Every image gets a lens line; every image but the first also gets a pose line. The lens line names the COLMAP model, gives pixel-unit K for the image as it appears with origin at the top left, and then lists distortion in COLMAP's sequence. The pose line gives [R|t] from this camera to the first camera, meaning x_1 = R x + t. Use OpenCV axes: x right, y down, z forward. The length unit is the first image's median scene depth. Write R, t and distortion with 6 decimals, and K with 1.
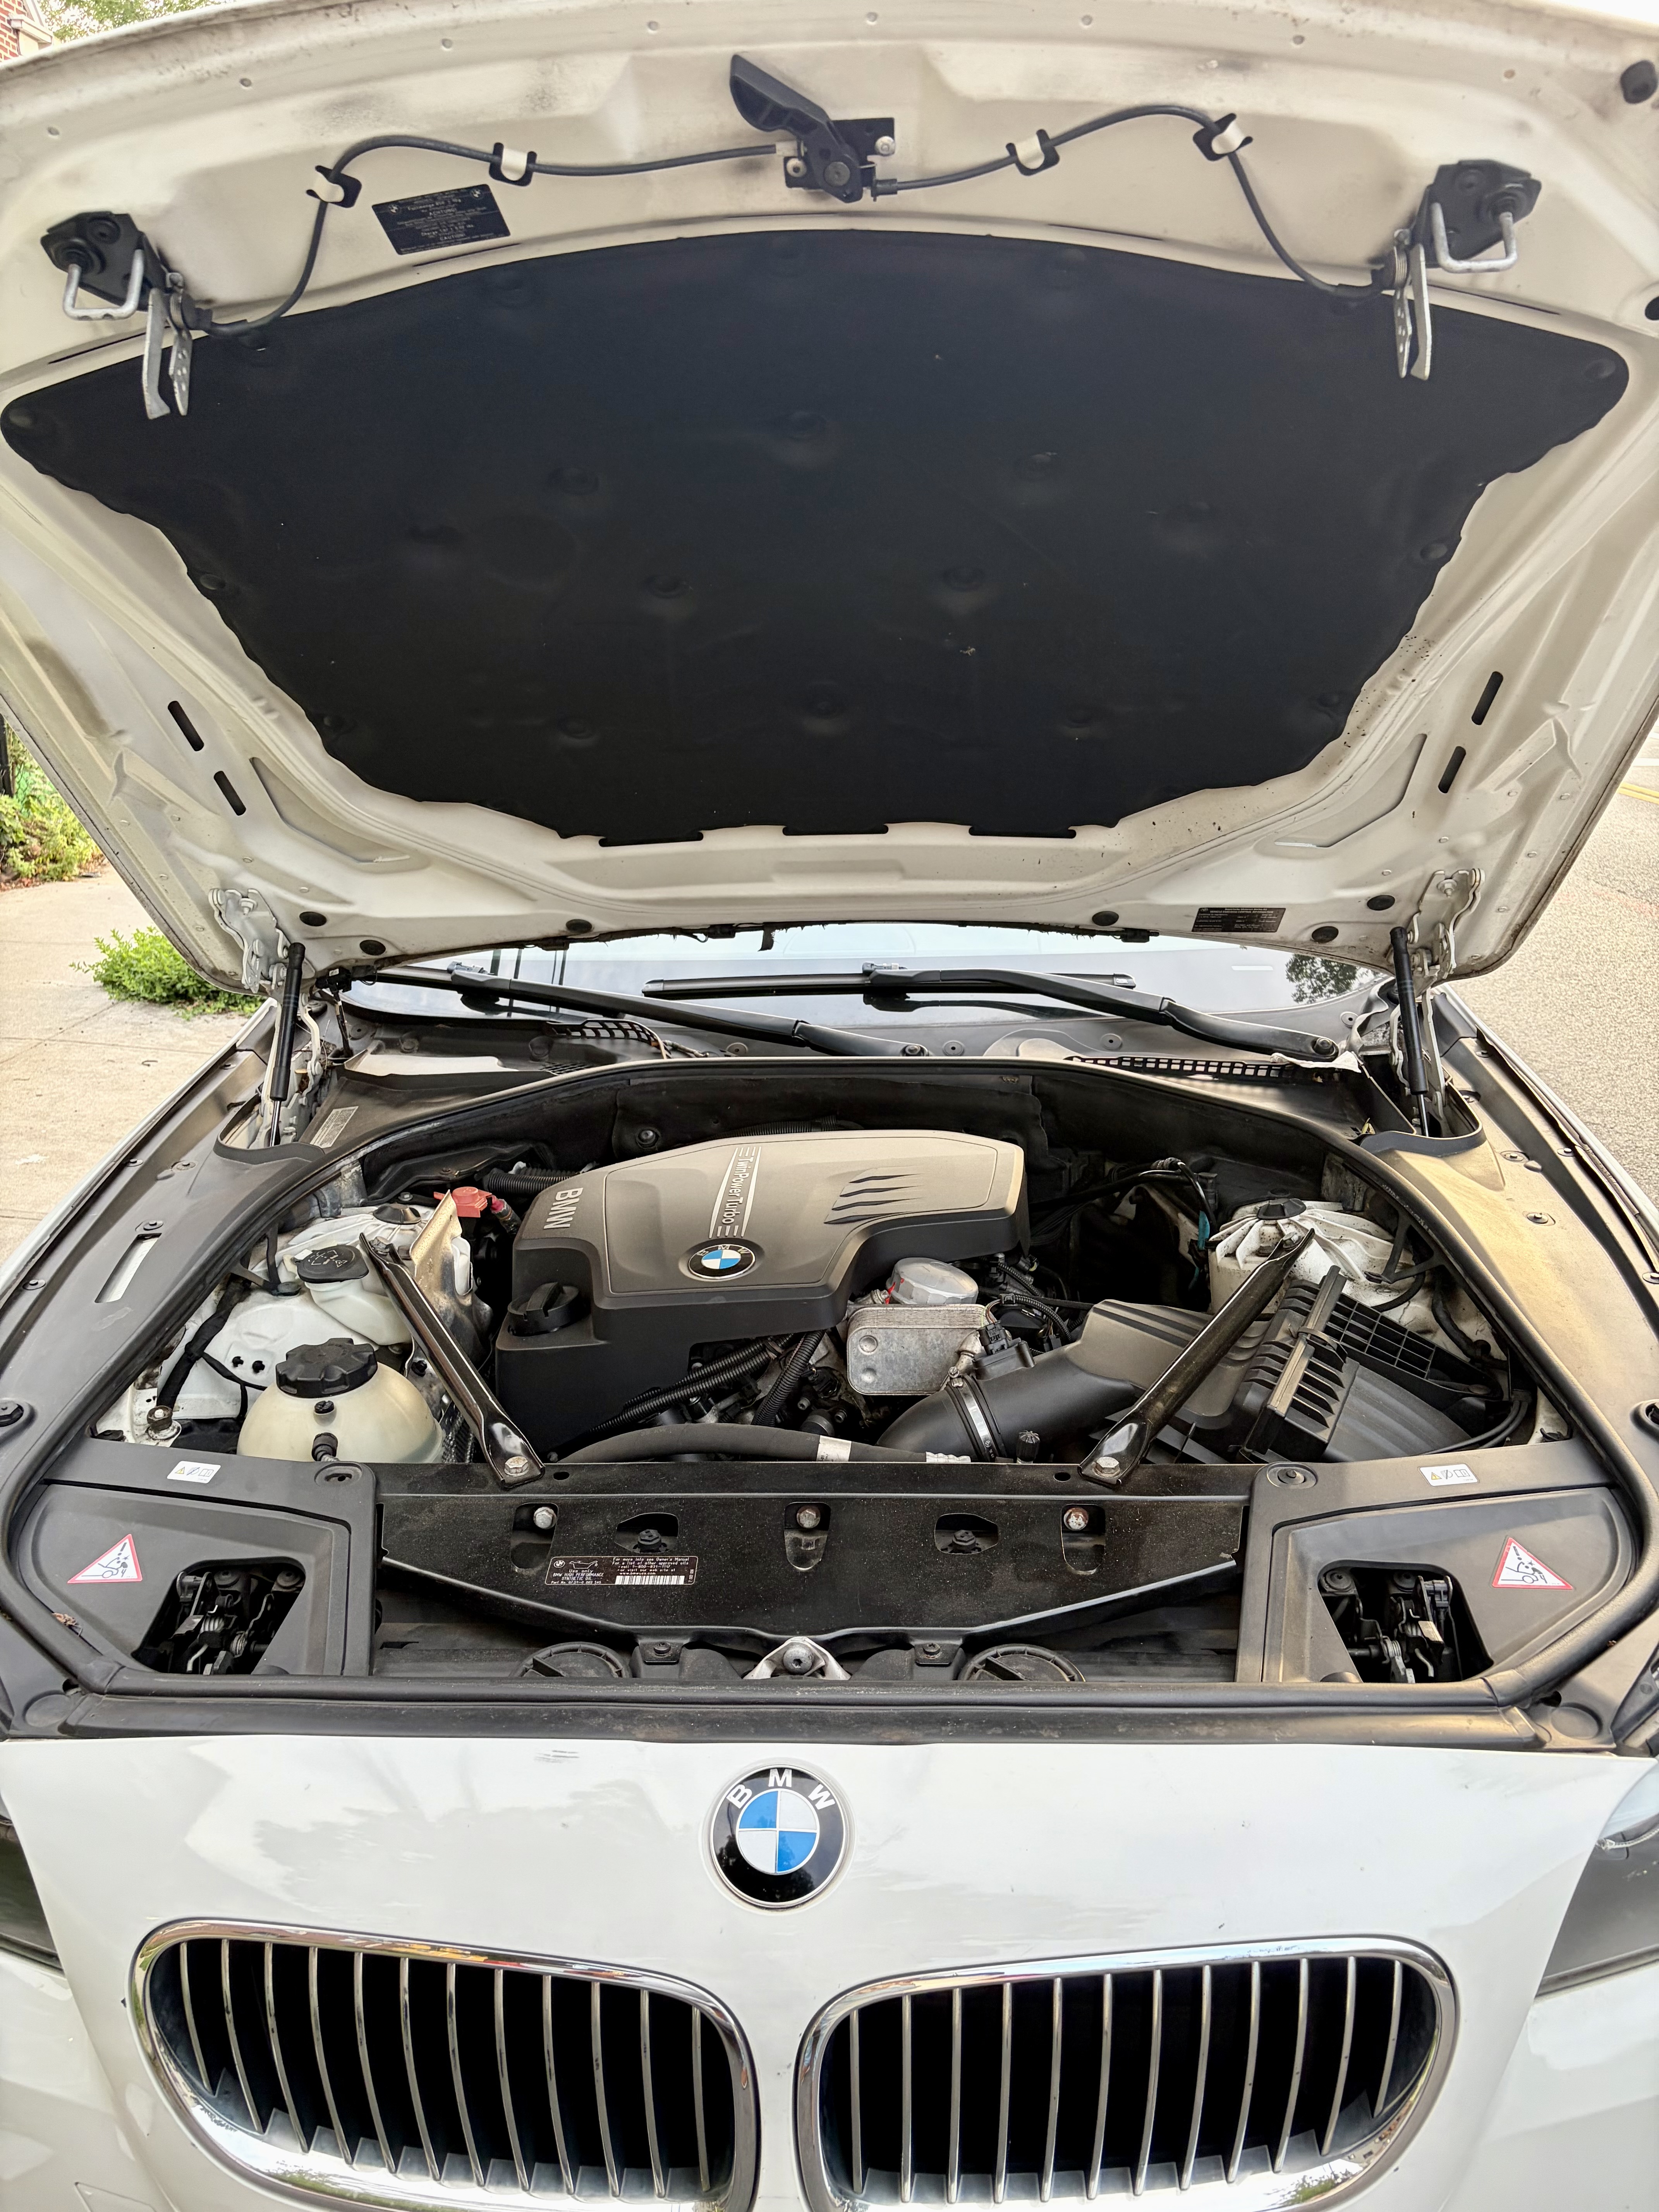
lens RADIAL K [[1677.2, 0, 829.5], [0, 1677.2, 1106.0], [0, 0, 1]] dist [0.065739, -0.001433]
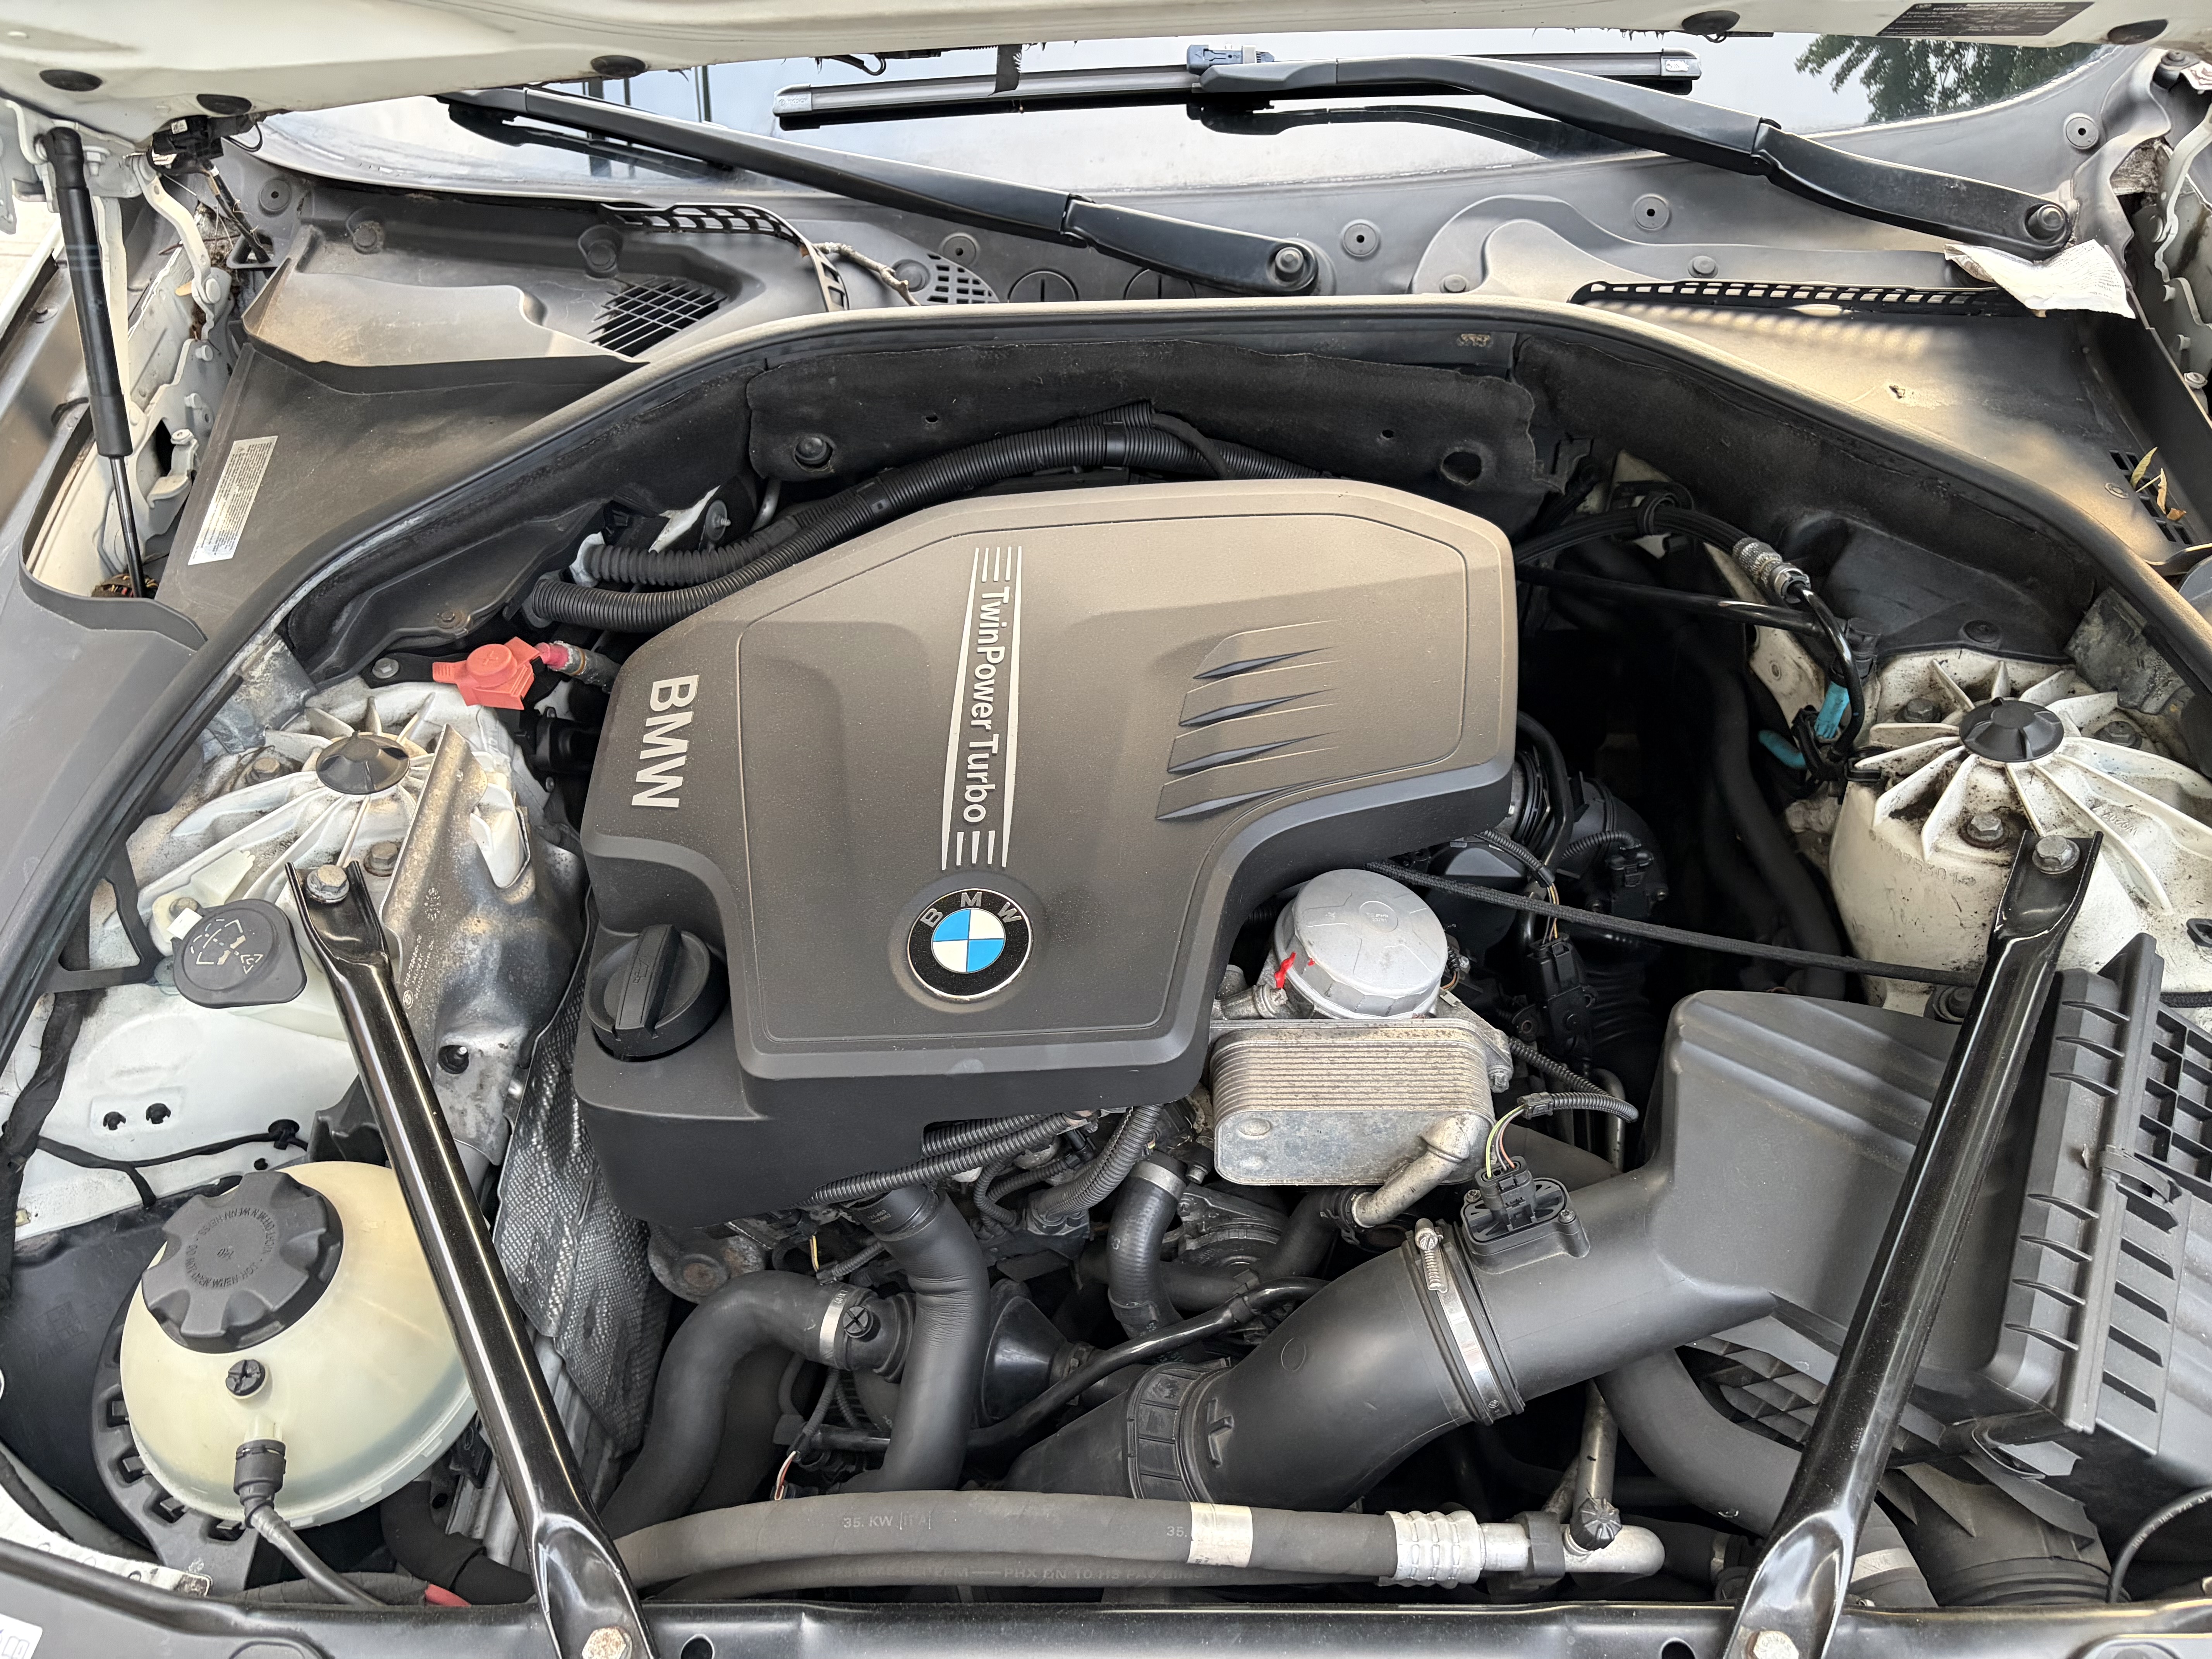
lens RADIAL K [[1707.1, 0, 1106.0], [0, 1707.1, 829.5], [0, 0, 1]] dist [0.002056, -0.003766]
pose [[0.999283, -0.037858, 0.000835, -0.017889], [0.031516, 0.843689, 0.535907, -0.192857], [-0.020993, -0.535496, 0.844277, 0.491300]]
